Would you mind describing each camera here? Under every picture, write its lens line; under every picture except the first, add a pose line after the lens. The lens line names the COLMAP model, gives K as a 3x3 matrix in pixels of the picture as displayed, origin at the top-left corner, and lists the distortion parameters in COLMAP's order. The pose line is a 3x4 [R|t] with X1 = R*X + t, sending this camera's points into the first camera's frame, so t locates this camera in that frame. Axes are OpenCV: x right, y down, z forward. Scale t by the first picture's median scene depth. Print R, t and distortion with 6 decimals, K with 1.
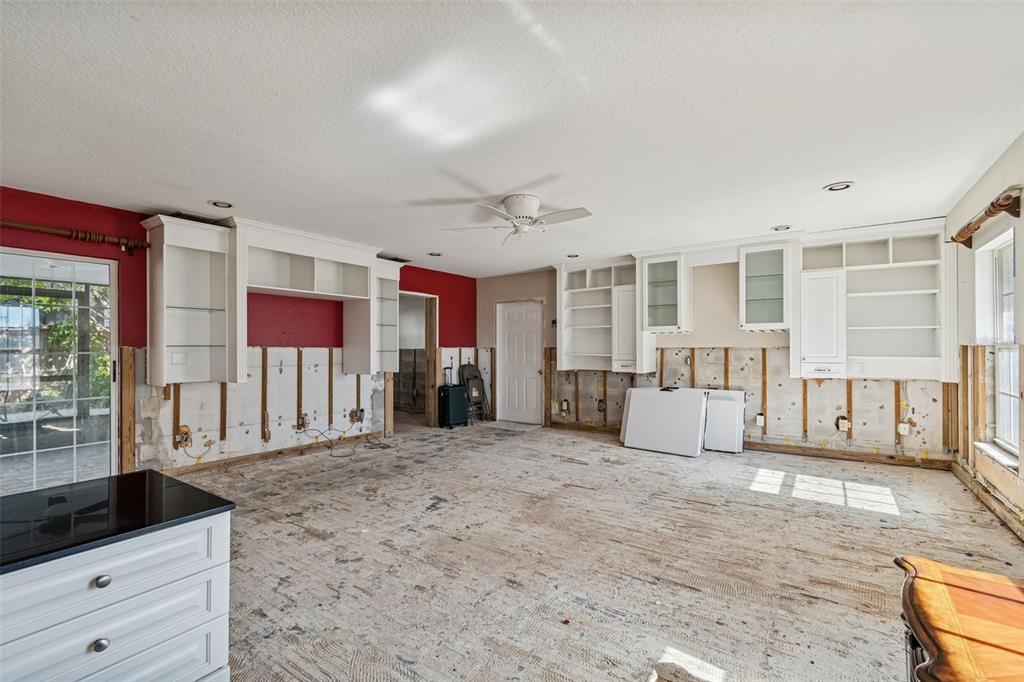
lens RADIAL K [[454.2, 0, 510.5], [0, 454.2, 344.2], [0, 0, 1]] dist [0.001064, -0.001234]
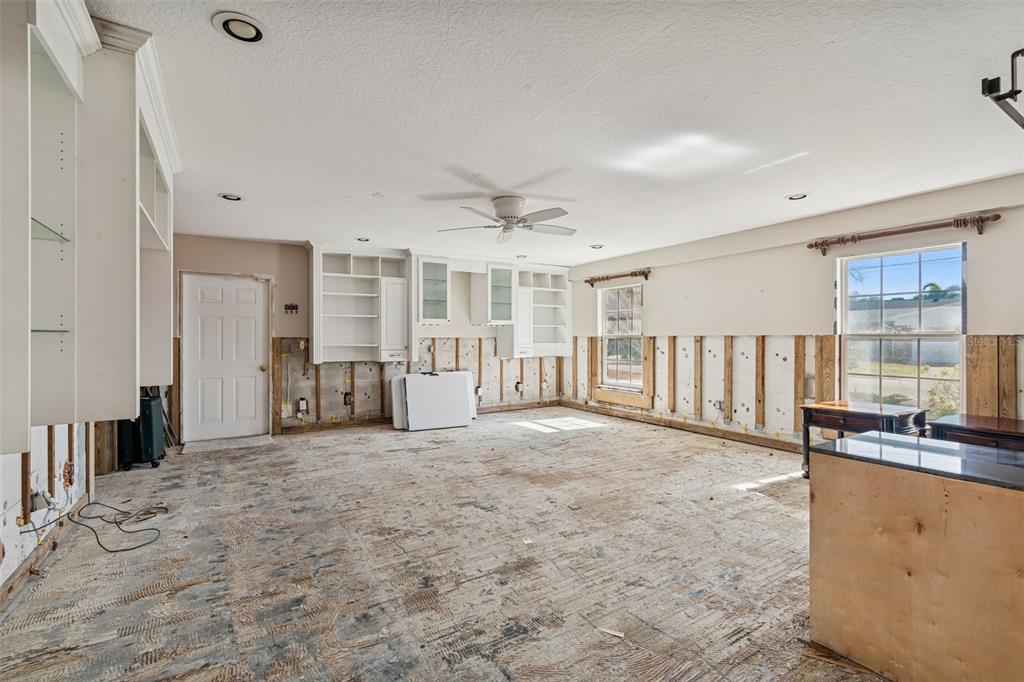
lens RADIAL K [[454.2, 0, 506.7], [0, 454.2, 336.6], [0, 0, 1]] dist [0.001064, -0.001234]
pose [[0.400033, 0.003421, 0.916494, -0.779439], [-0.006188, 0.999980, -0.001032, 0.006127], [-0.916480, -0.005259, 0.400047, 0.460498]]
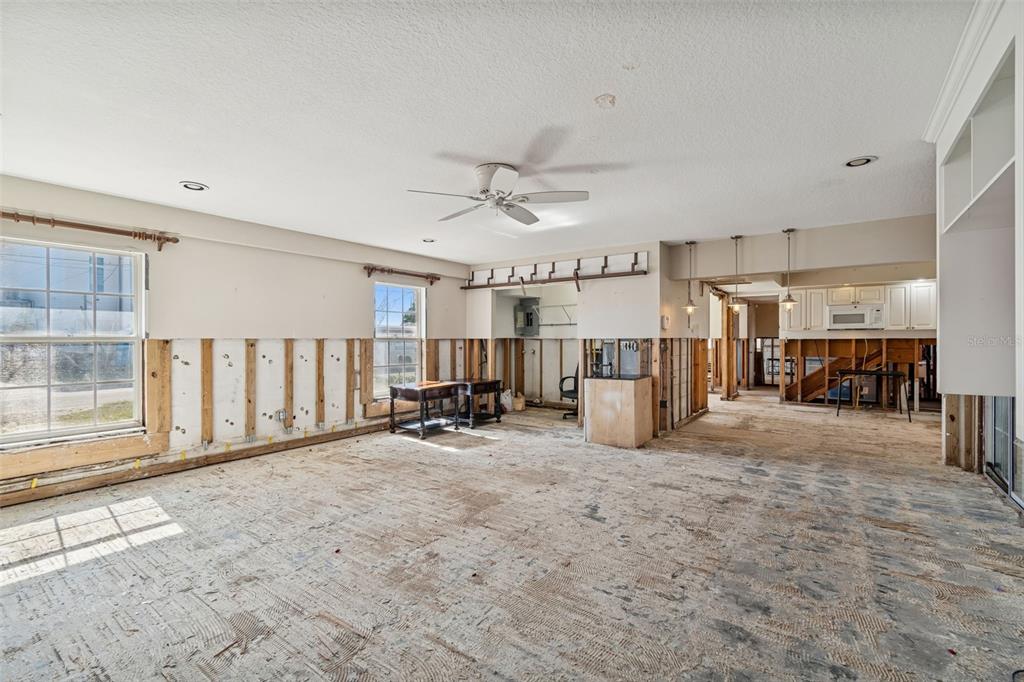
lens RADIAL K [[454.2, 0, 506.2], [0, 454.2, 342.0], [0, 0, 1]] dist [0.001064, -0.001234]
pose [[-0.999331, 0.005347, 0.036171, -0.020915], [0.005310, 0.999985, -0.001107, 0.011482], [-0.036176, -0.000915, -0.999345, 1.506882]]
